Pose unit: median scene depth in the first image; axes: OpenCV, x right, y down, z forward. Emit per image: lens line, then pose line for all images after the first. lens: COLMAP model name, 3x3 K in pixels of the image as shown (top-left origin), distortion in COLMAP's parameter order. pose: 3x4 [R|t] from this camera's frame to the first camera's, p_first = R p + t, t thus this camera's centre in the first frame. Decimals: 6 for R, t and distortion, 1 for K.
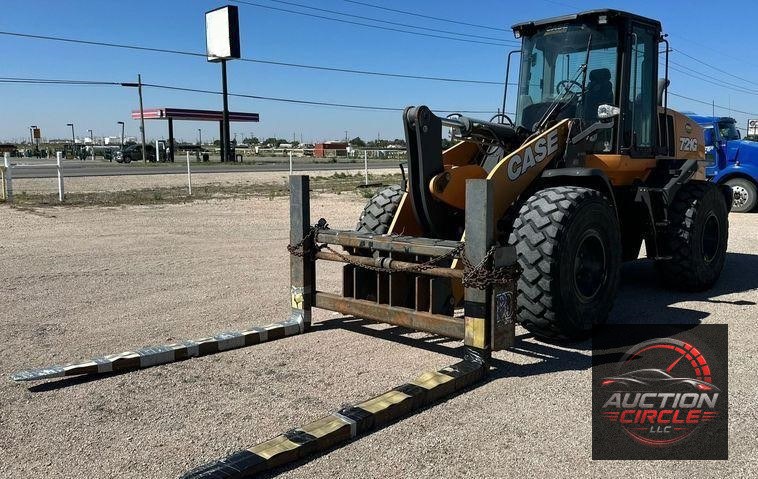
lens RADIAL K [[653.3, 0, 425.8], [0, 653.3, 237.2], [0, 0, 1]] dist [0.164143, -0.282132]
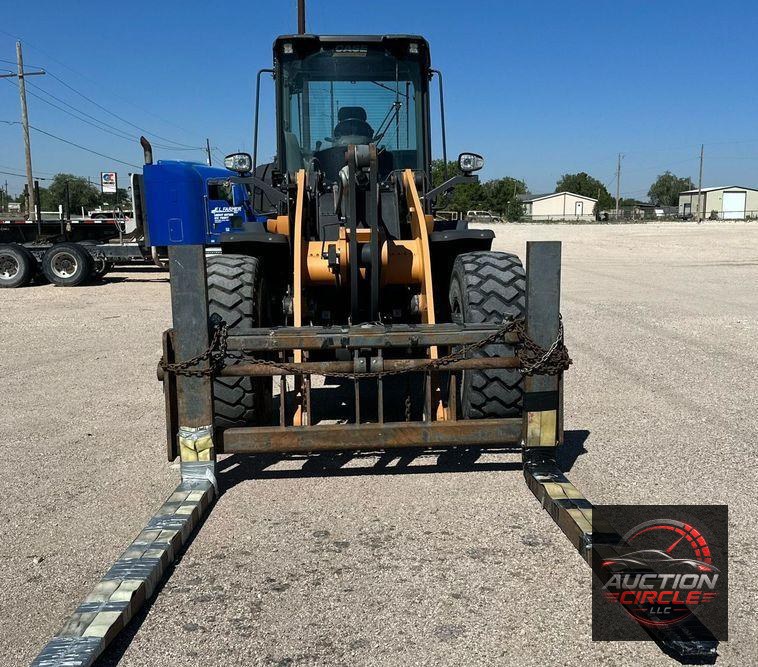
lens RADIAL K [[895.3, 0, 416.9], [0, 895.3, 337.0], [0, 0, 1]] dist [0.161599, -0.002005]
pose [[0.697441, -0.100884, 0.709506, -0.707332], [0.093310, 0.994397, 0.049669, -0.034282], [-0.710542, 0.031563, 0.702947, 0.272731]]
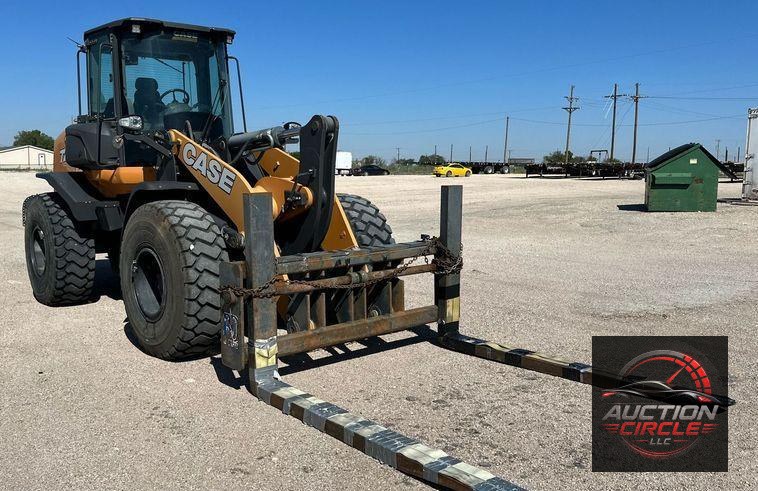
lens RADIAL K [[697.2, 0, 317.9], [0, 697.2, 242.5], [0, 0, 1]] dist [0.095018, -0.003485]
pose [[0.182613, -0.112100, 0.976773, -1.059971], [0.123733, 0.988200, 0.090278, -0.110621], [-0.975368, 0.104373, 0.194328, 0.843323]]
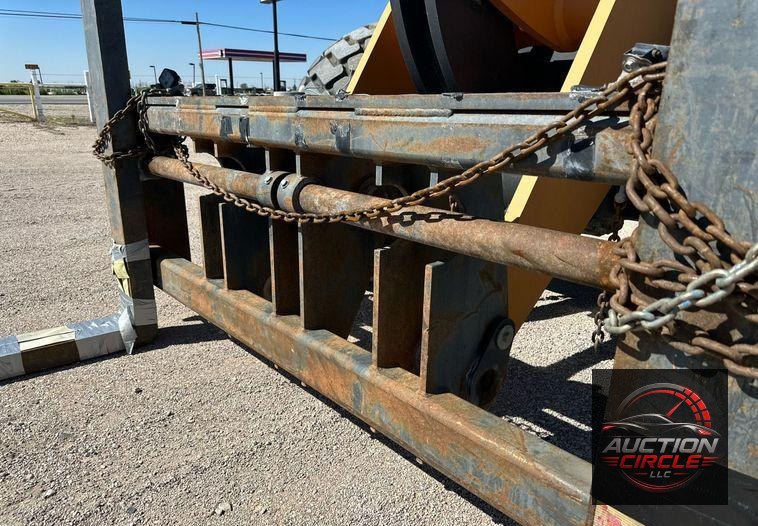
lens RADIAL K [[530.3, 0, 379.9], [0, 530.3, 290.5], [0, 0, 1]] dist [0.105380, -0.197131]
pose [[0.991072, 0.058795, -0.119667, 0.013148], [-0.032137, 0.976398, 0.213574, 0.029743], [0.129400, -0.207821, 0.969570, 0.747234]]
